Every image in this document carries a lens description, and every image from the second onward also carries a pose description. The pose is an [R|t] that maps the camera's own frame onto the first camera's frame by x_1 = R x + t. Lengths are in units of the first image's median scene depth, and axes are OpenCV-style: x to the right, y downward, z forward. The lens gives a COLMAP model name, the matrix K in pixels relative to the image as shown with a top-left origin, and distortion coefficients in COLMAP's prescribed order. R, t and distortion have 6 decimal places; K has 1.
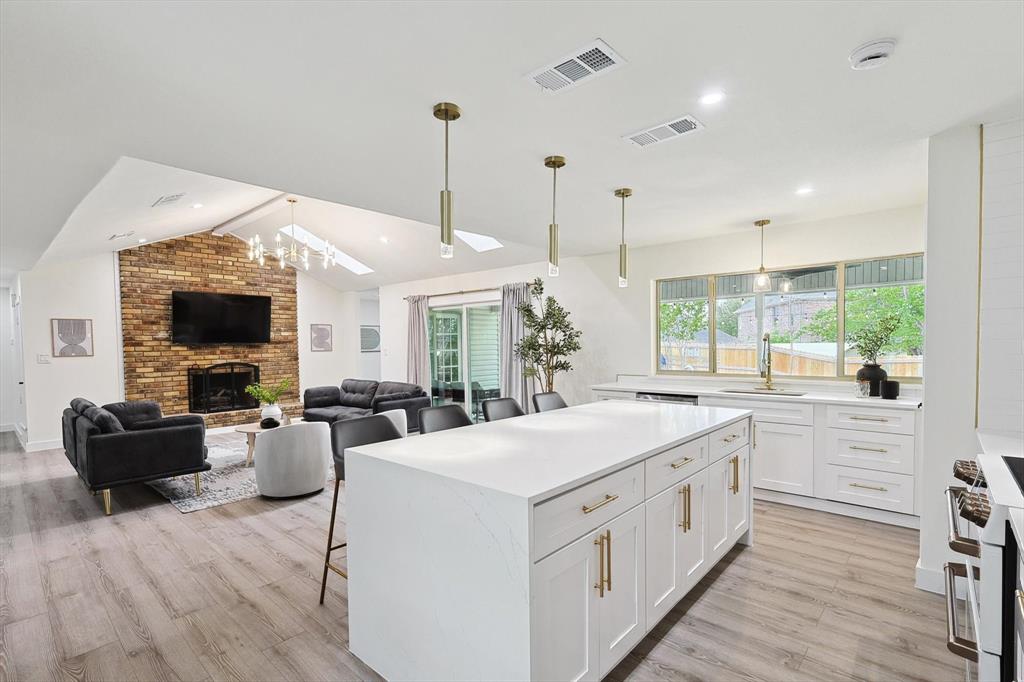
lens RADIAL K [[486.3, 0, 511.8], [0, 486.3, 339.0], [0, 0, 1]] dist [0.003777, -0.000327]
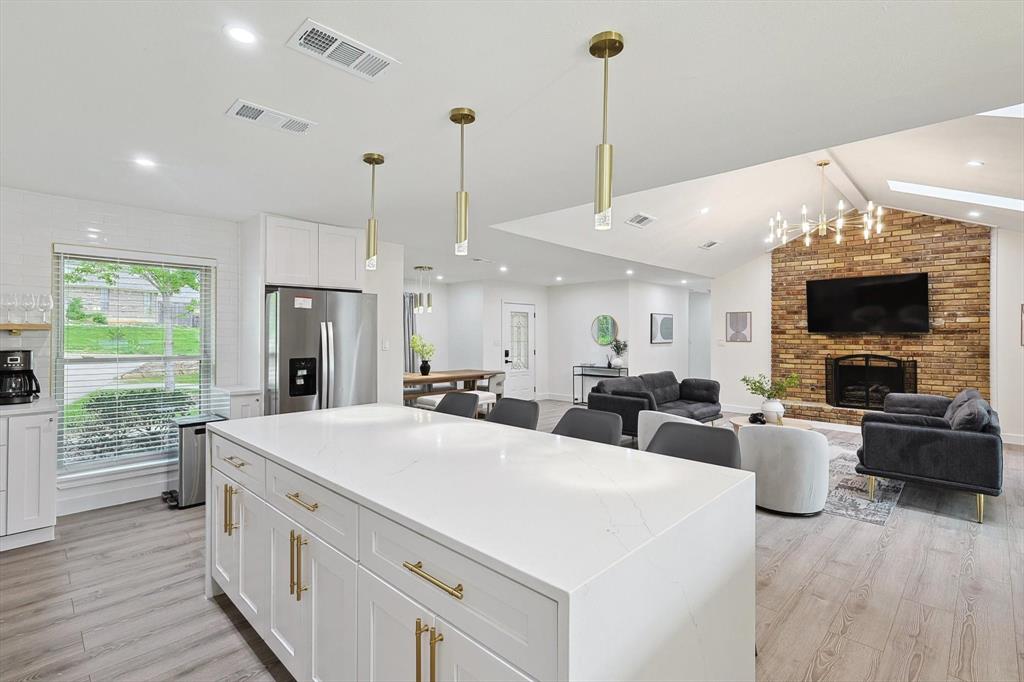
lens RADIAL K [[486.3, 0, 511.8], [0, 486.3, 339.0], [0, 0, 1]] dist [0.003777, -0.000327]
pose [[-0.043653, 0.015781, -0.998922, 0.340905], [-0.001908, 0.999872, 0.015880, 0.008515], [0.999045, 0.002600, -0.043618, 0.409170]]
